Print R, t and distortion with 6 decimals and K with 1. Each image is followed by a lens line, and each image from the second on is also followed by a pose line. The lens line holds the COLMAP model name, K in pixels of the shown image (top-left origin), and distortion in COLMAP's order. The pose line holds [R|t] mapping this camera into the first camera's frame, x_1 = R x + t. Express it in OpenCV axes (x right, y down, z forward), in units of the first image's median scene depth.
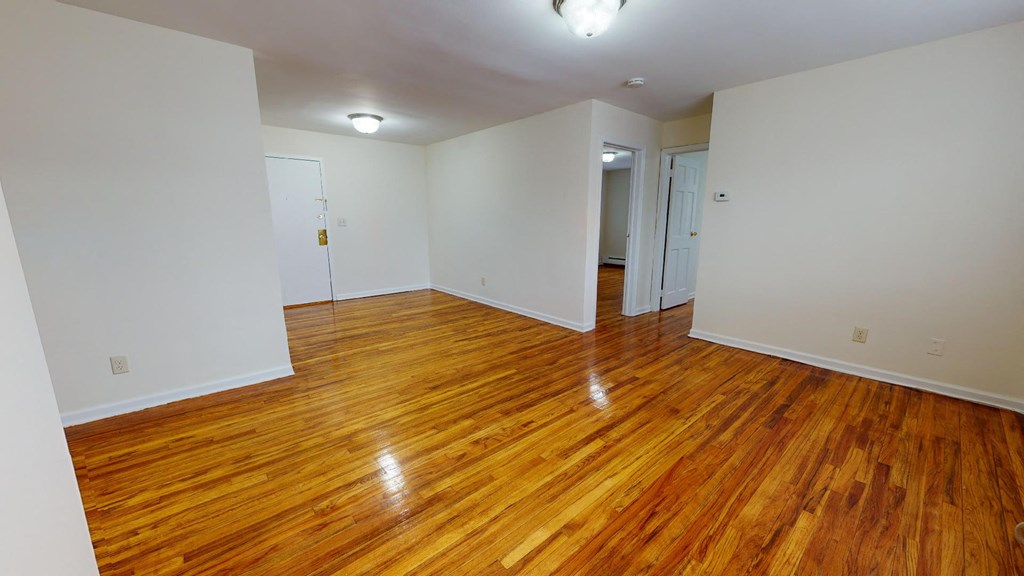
lens RADIAL K [[373.6, 0, 510.6], [0, 373.6, 287.8], [0, 0, 1]] dist [-0.001437, 0.000024]
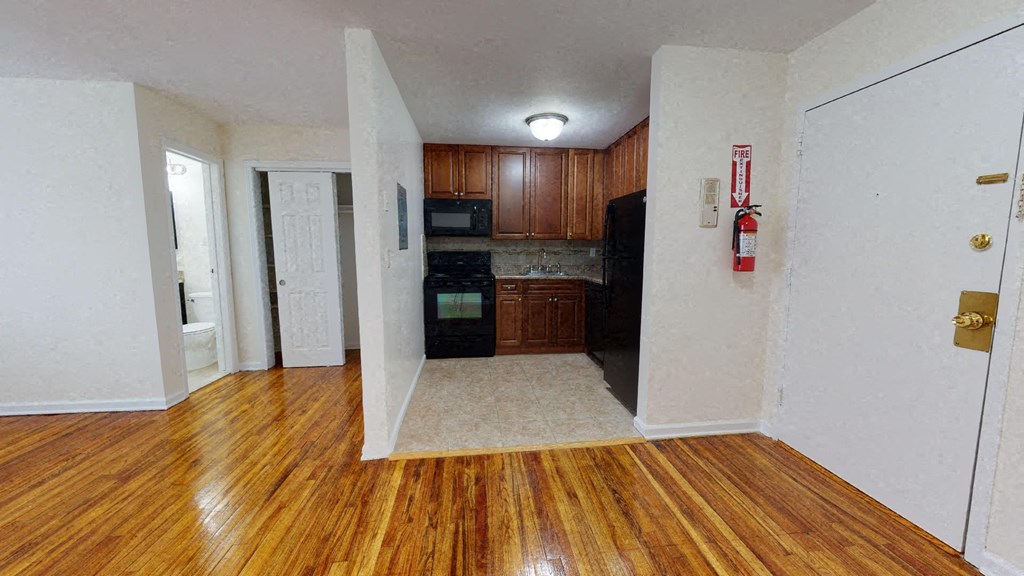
lens RADIAL K [[373.6, 0, 512.4], [0, 373.6, 289.8], [0, 0, 1]] dist [-0.001437, 0.000024]
pose [[-0.563572, 0.099261, -0.820082, -0.146703], [-0.153875, 0.962765, 0.222276, -0.235415], [0.811609, 0.251459, -0.527313, 1.239153]]
